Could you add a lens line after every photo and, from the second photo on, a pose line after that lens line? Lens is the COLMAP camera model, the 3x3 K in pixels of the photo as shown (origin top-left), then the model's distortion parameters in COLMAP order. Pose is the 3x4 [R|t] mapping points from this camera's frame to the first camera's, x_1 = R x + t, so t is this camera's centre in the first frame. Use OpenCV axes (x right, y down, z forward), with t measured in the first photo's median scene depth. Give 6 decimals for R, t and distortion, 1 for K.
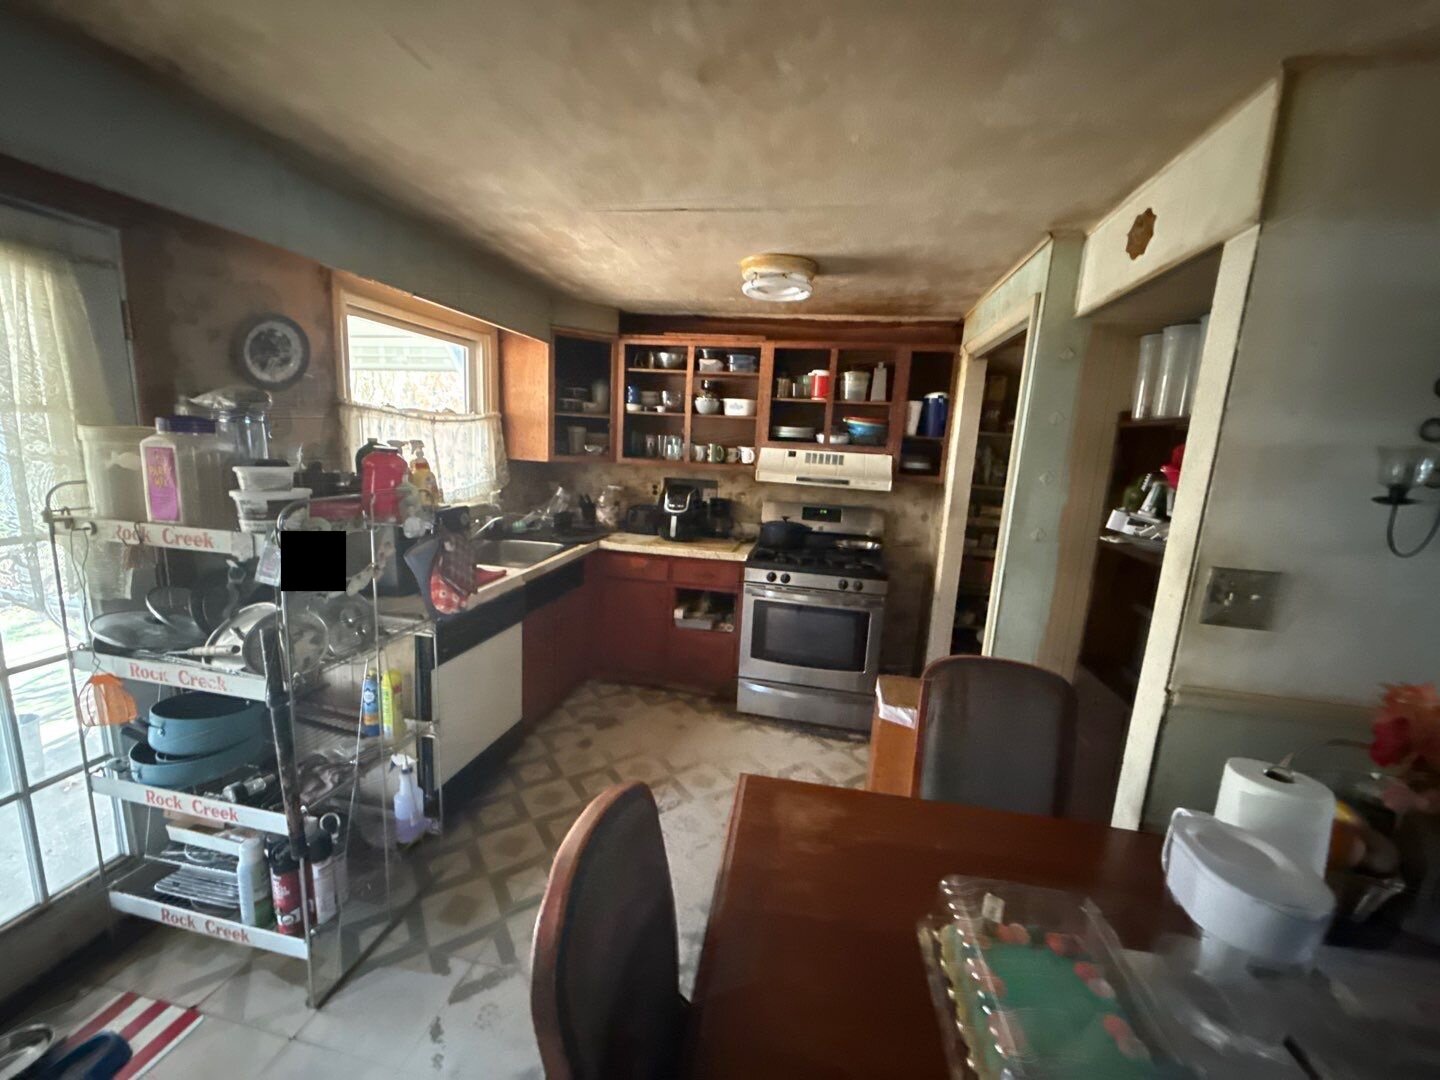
lens RADIAL K [[572.8, 0, 716.3], [0, 572.8, 538.0], [0, 0, 1]] dist [0.001461, 0.000117]
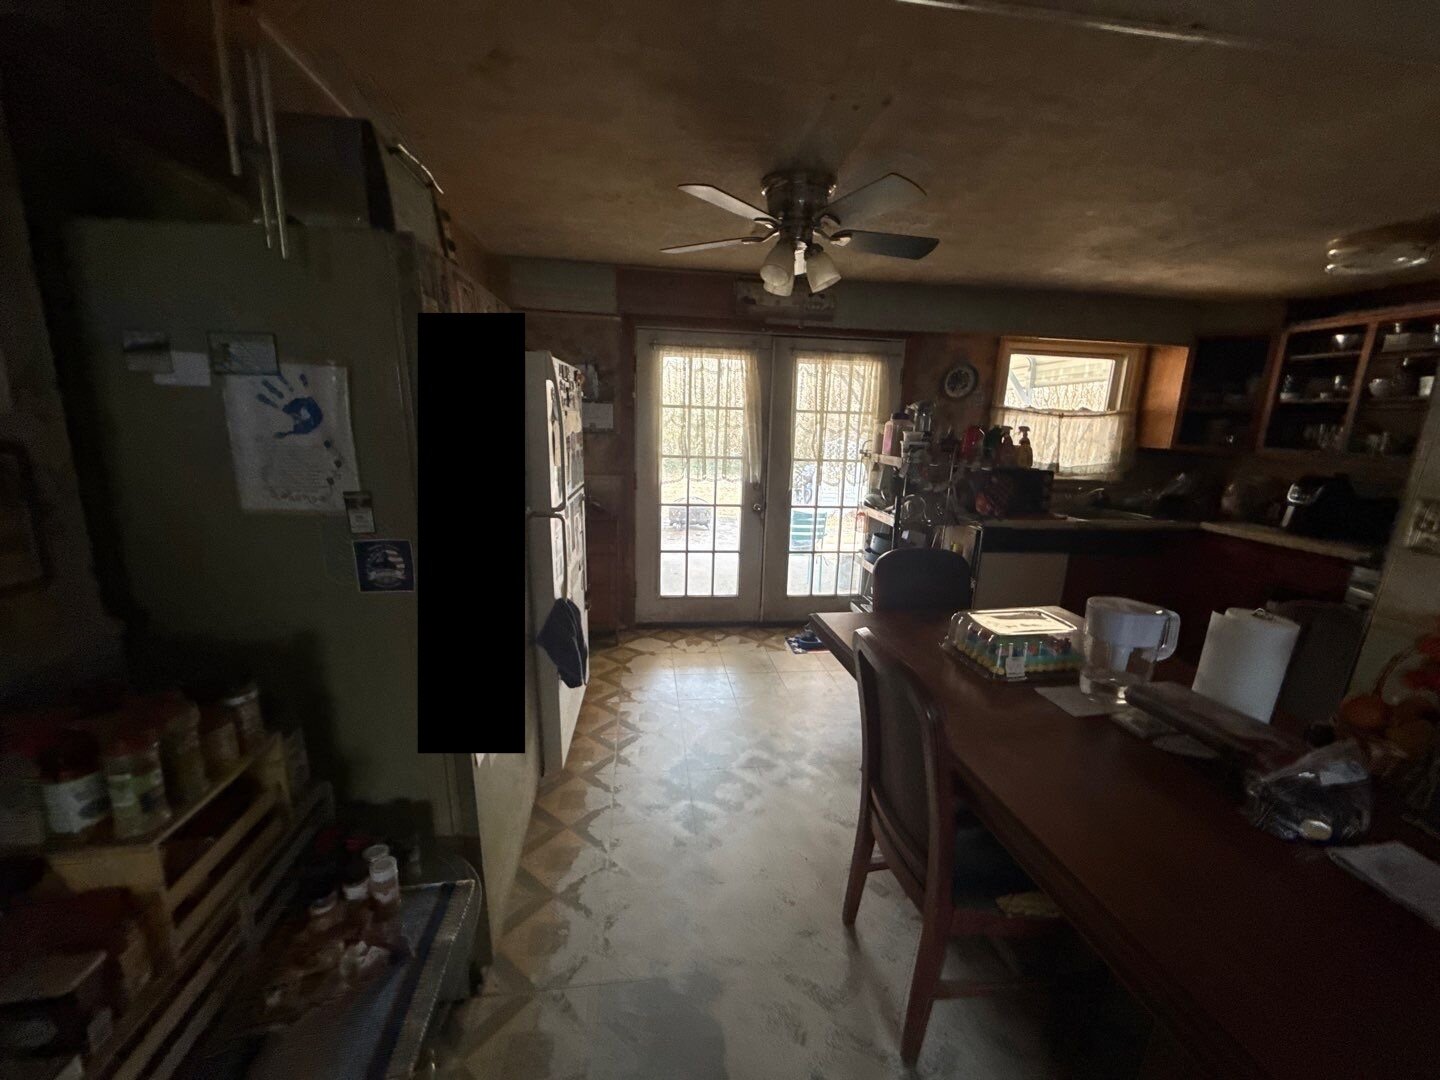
lens RADIAL K [[572.8, 0, 716.3], [0, 572.8, 538.0], [0, 0, 1]] dist [0.001461, 0.000117]
pose [[0.326519, 0.152467, -0.932812, 0.521105], [-0.177416, 0.979249, 0.097955, 0.093072], [0.928390, 0.133511, 0.346794, -0.231764]]
